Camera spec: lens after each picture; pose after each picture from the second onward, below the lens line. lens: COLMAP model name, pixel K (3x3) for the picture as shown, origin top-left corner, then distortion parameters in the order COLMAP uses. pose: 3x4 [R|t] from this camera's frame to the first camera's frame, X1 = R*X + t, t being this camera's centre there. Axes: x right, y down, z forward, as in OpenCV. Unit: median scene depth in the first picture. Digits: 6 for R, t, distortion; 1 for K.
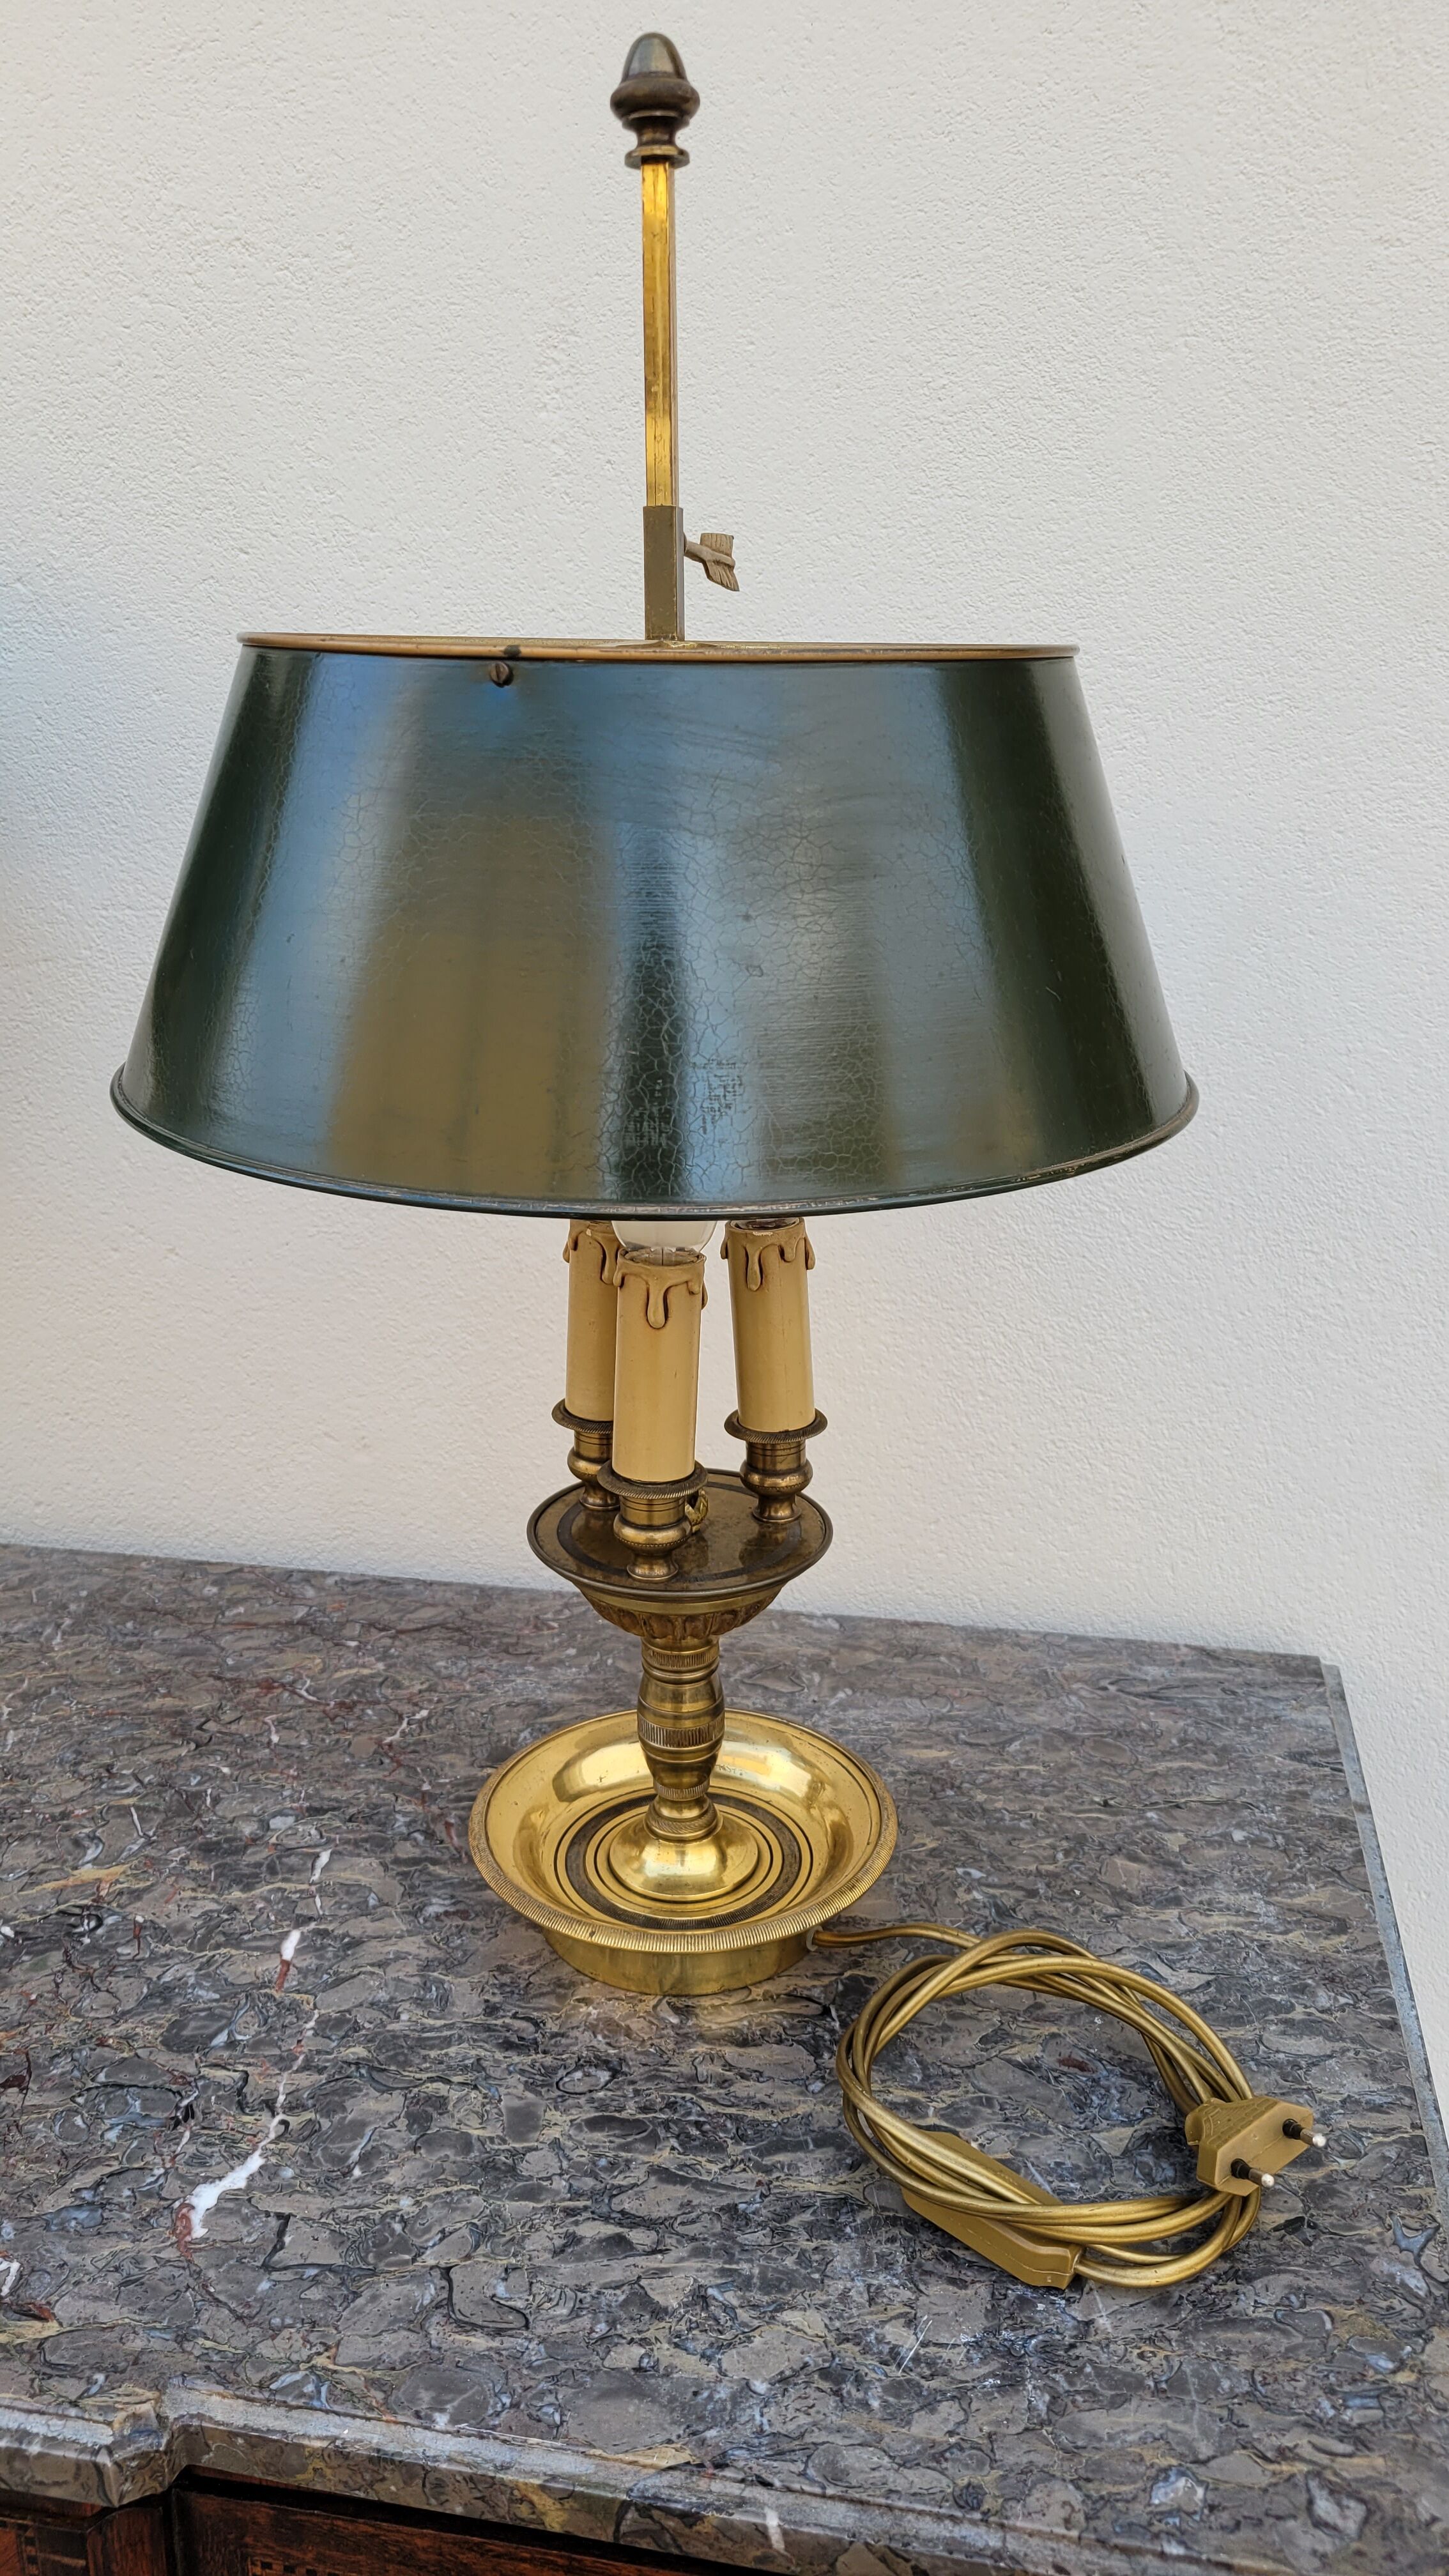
lens RADIAL K [[1991.8, 0, 702.1], [0, 1991.8, 1294.6], [0, 0, 1]] dist [0.033410, -0.032975]
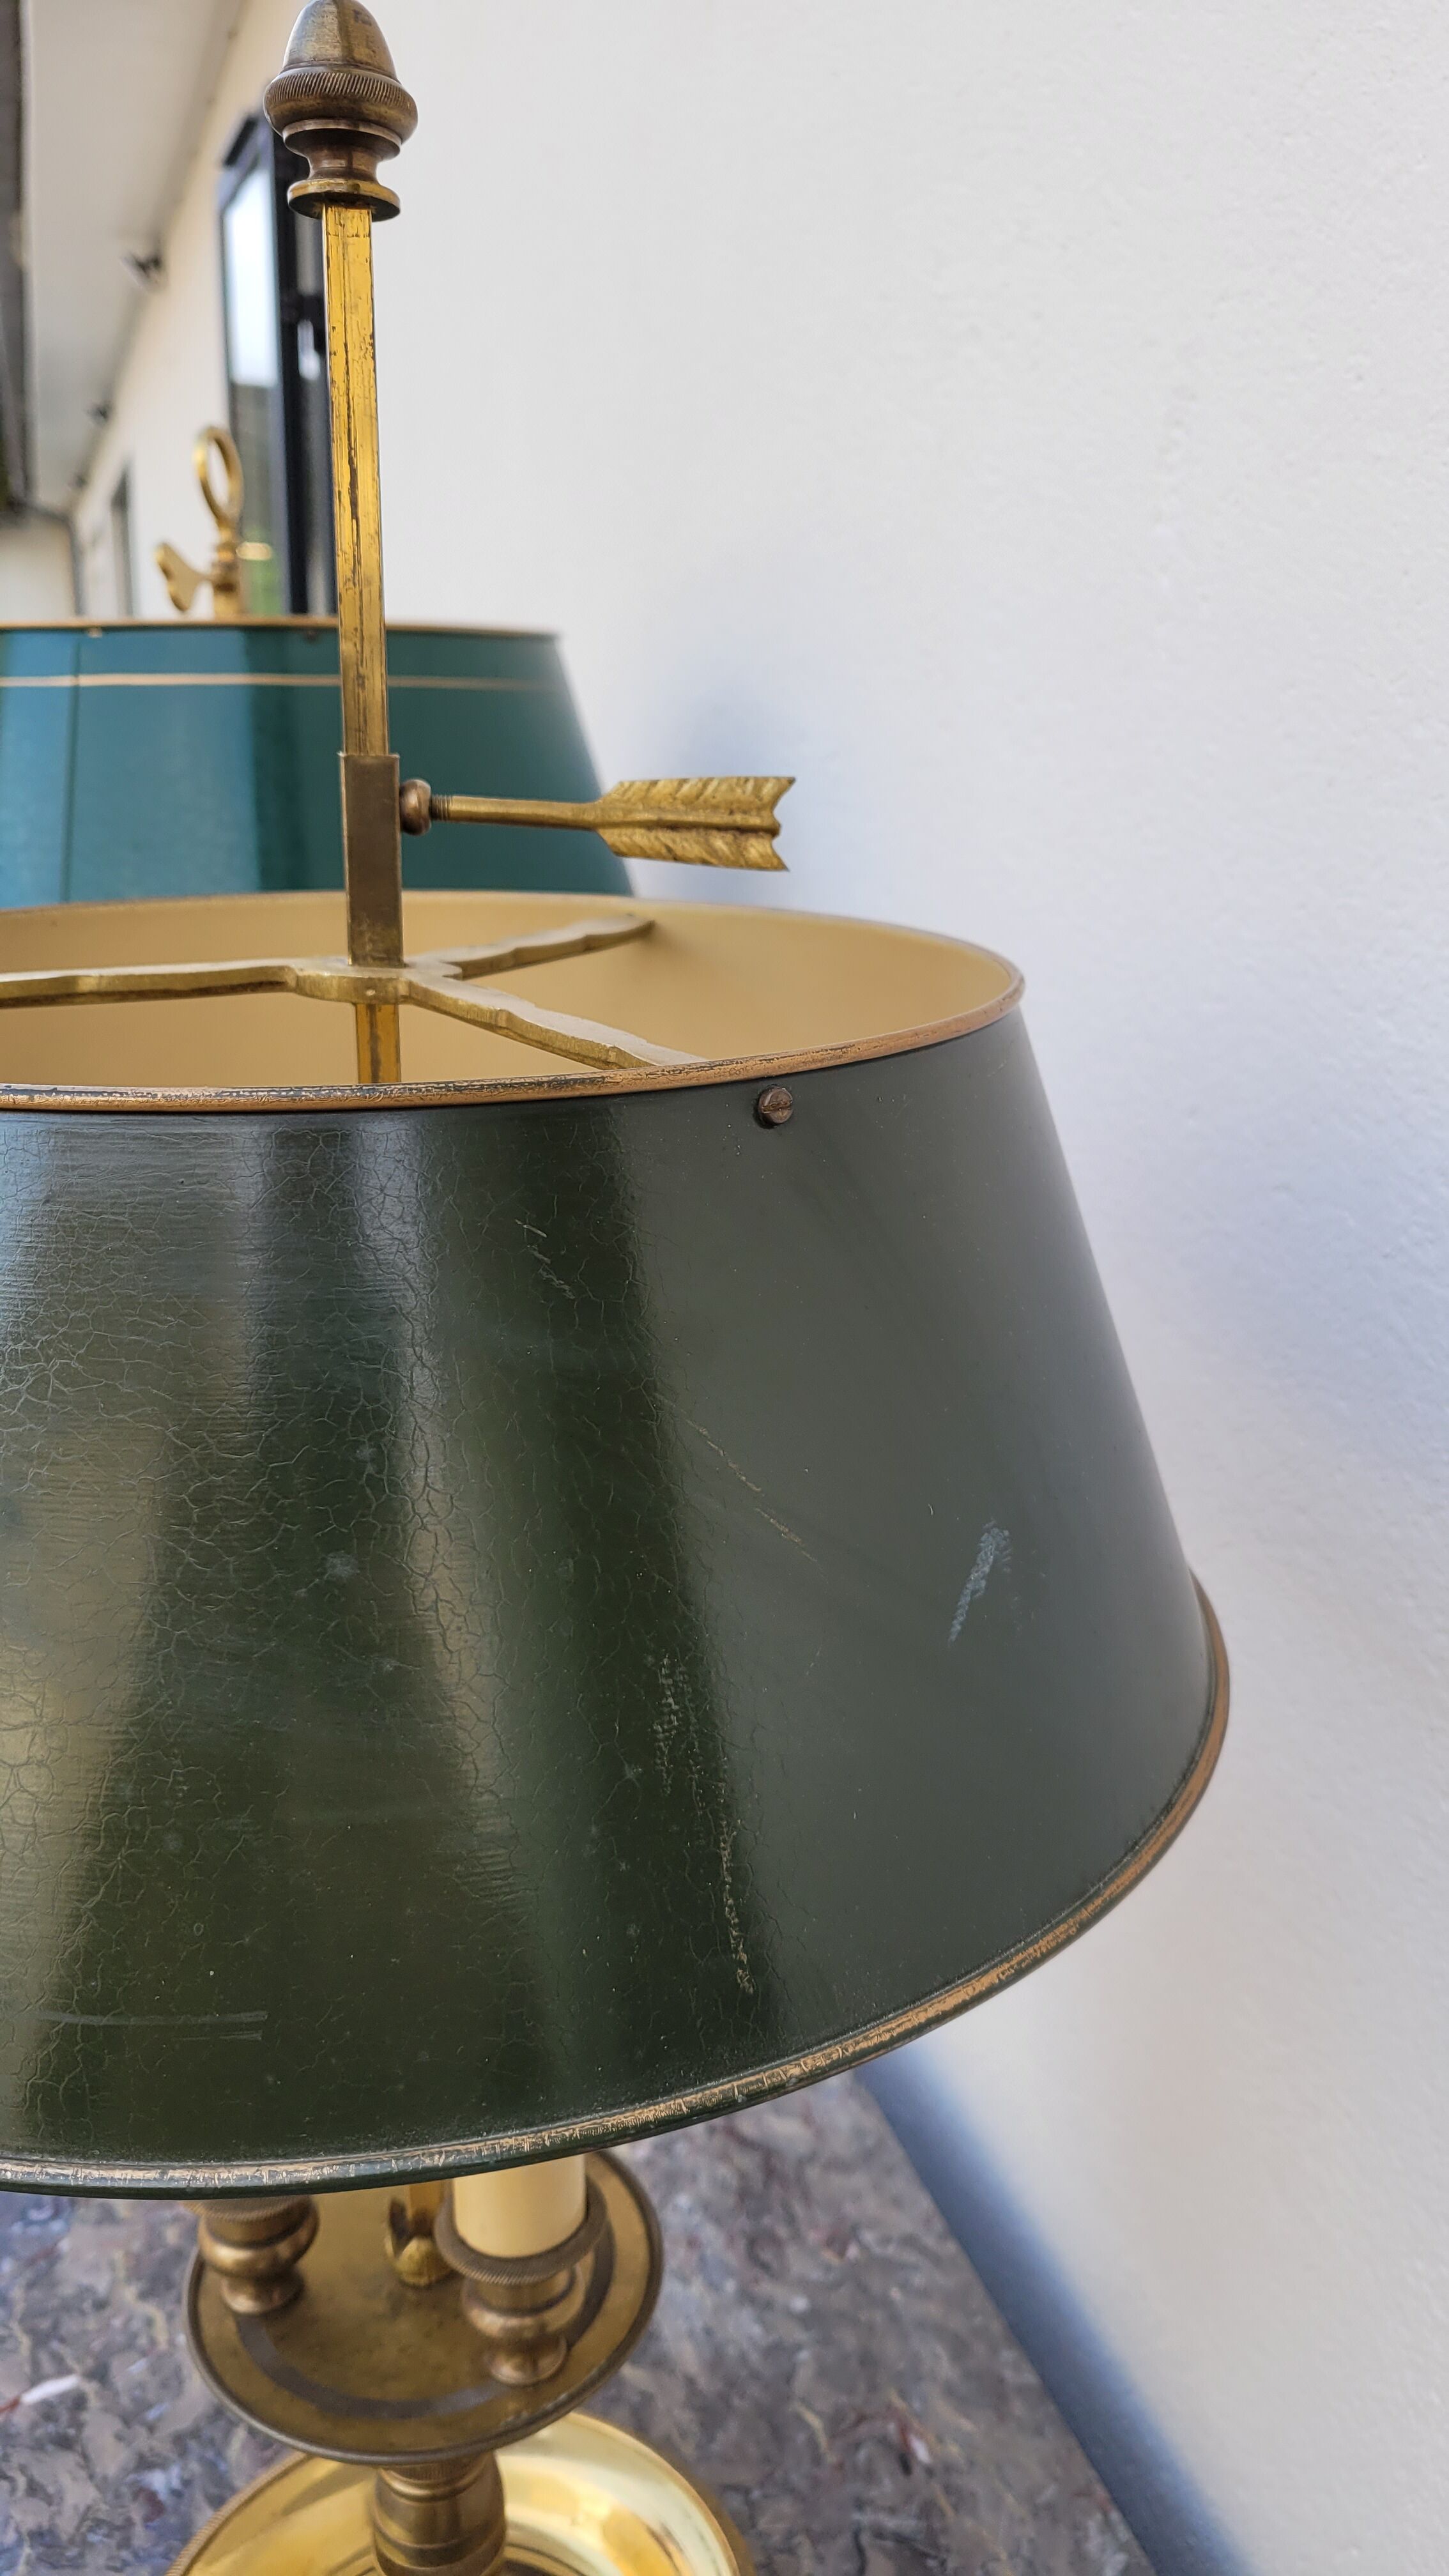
lens RADIAL K [[1991.8, 0, 745.4], [0, 1991.8, 1260.2], [0, 0, 1]] dist [0.033410, -0.032975]
pose [[0.495391, 0.230153, -0.837626, 0.526430], [-0.268956, 0.957518, 0.104030, -0.290093], [0.825985, 0.173749, 0.536246, 0.691079]]
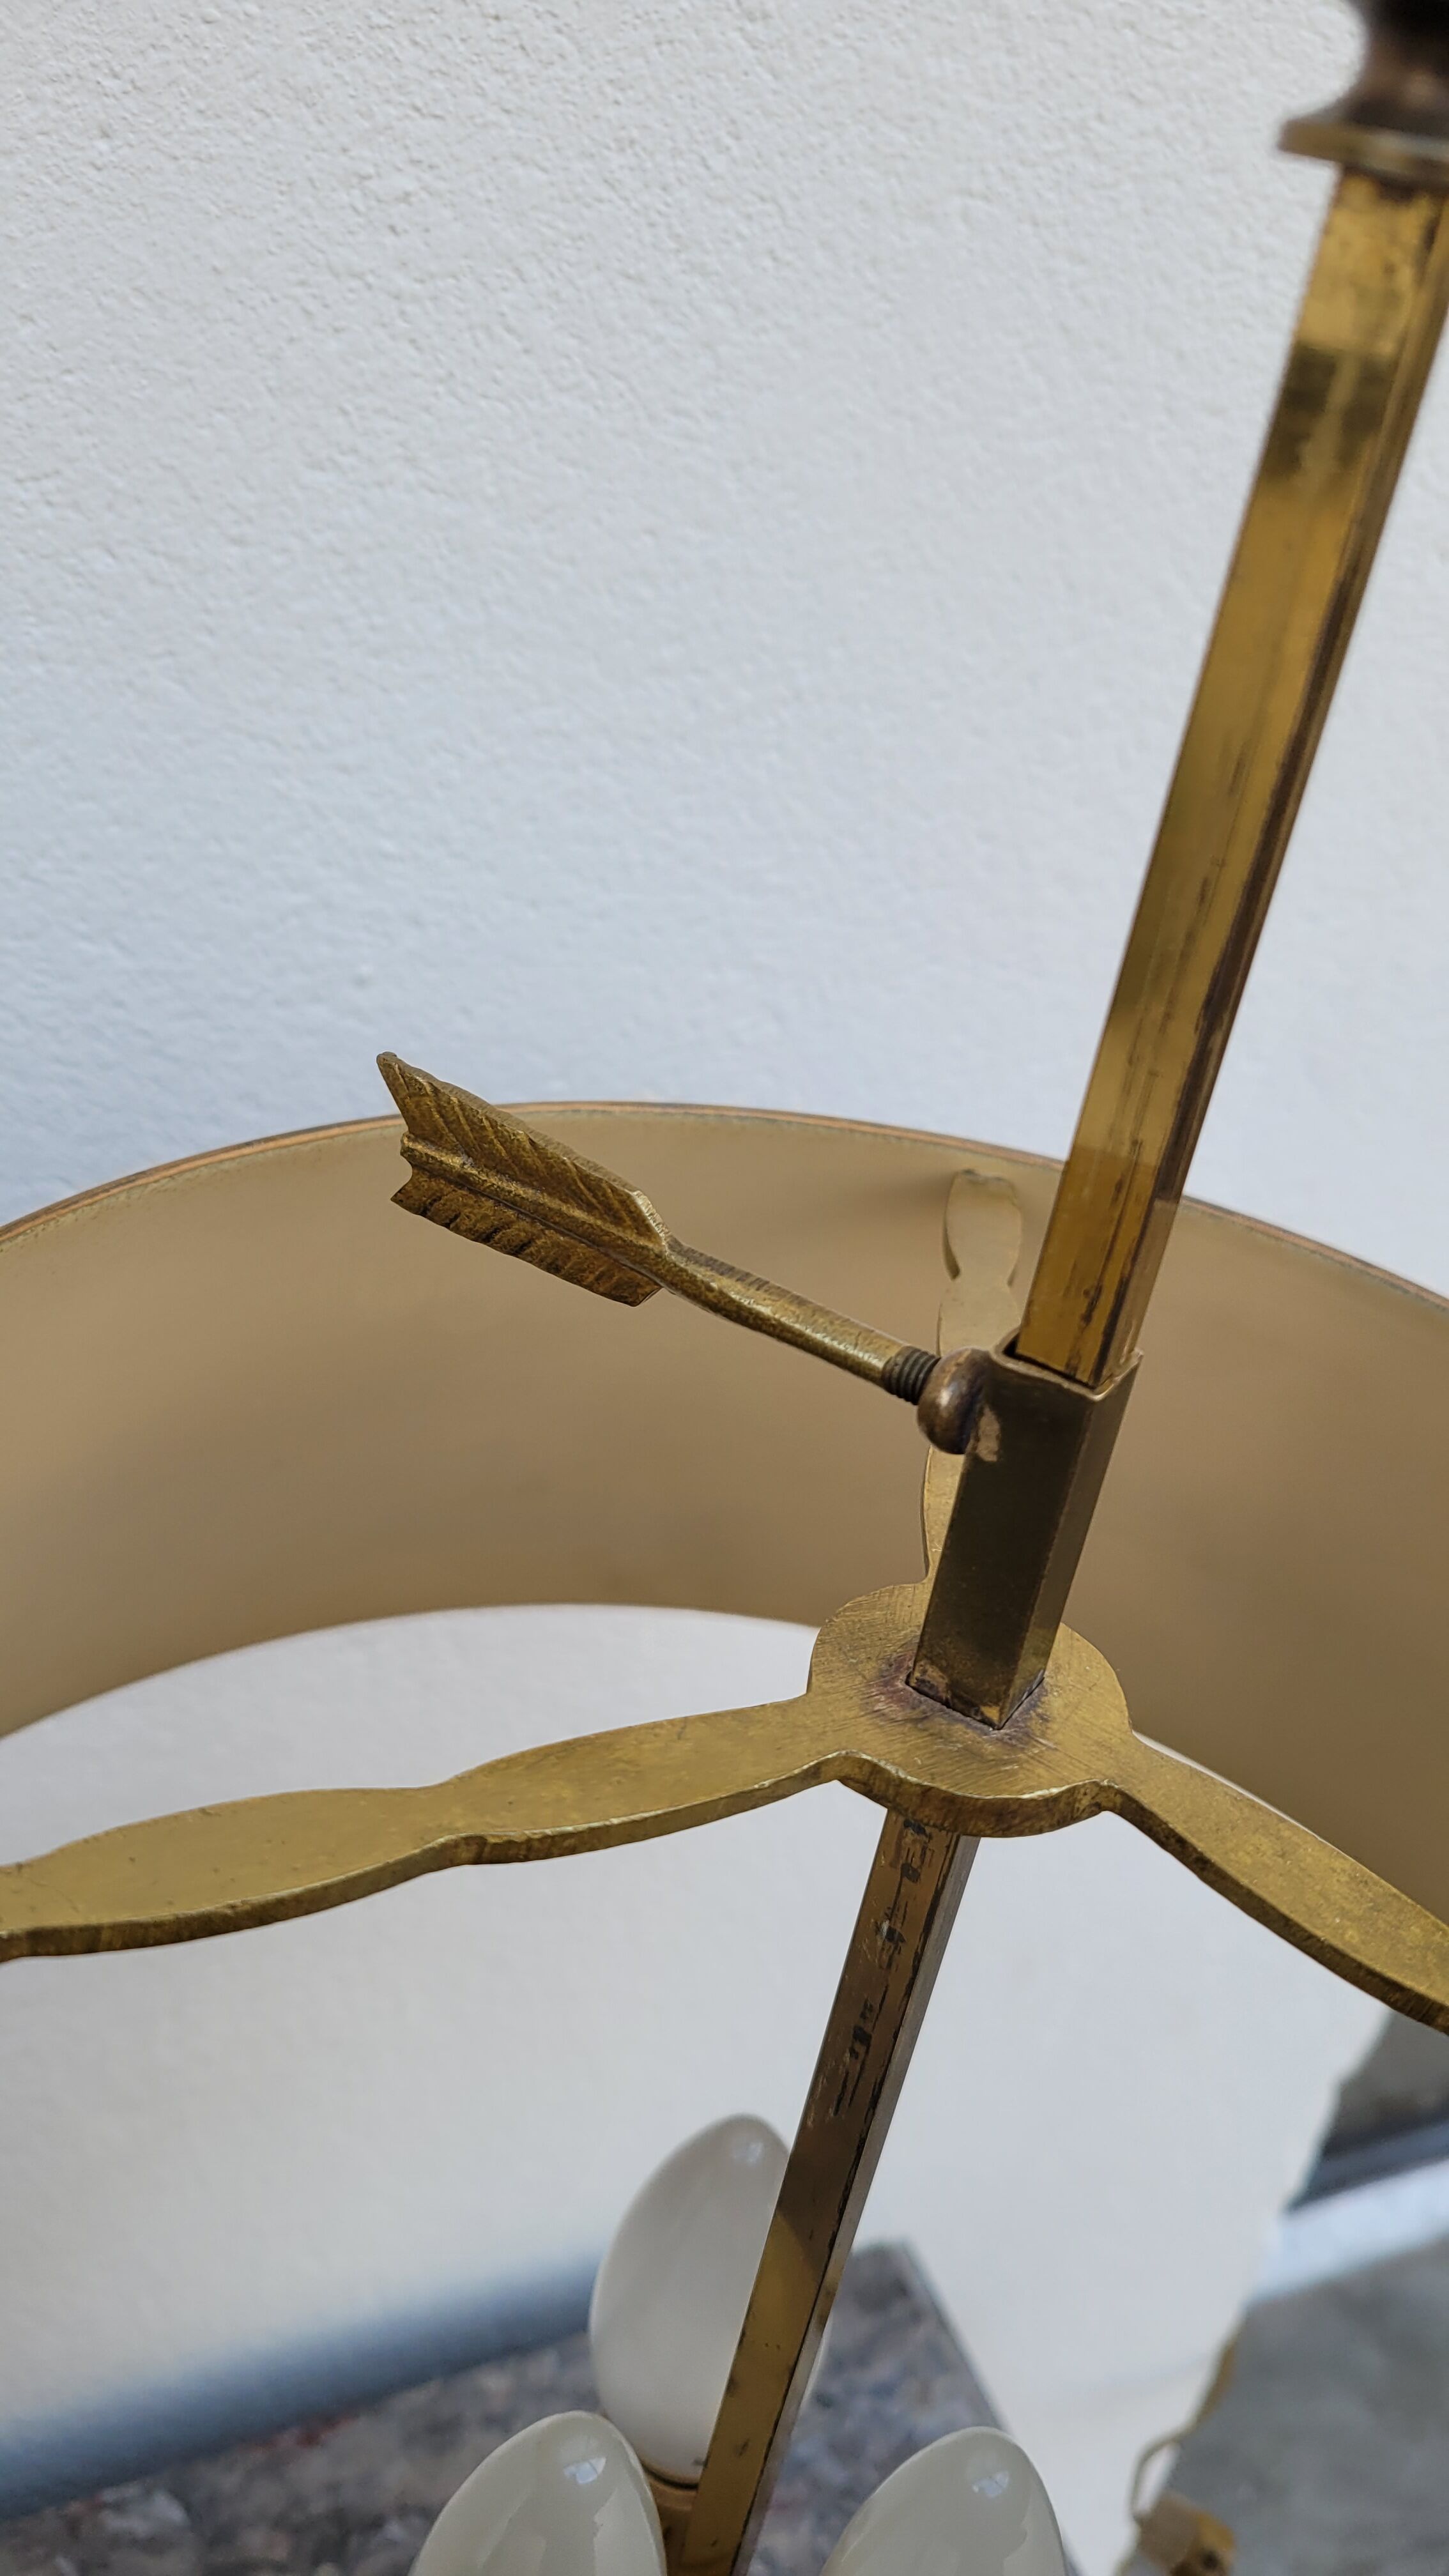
lens RADIAL K [[1991.8, 0, 784.6], [0, 1991.8, 1273.7], [0, 0, 1]] dist [0.033410, -0.032975]
pose [[0.794798, -0.168409, 0.583039, -0.083908], [-0.001287, 0.960255, 0.279121, -0.409514], [-0.606872, -0.222595, 0.762992, 0.703602]]
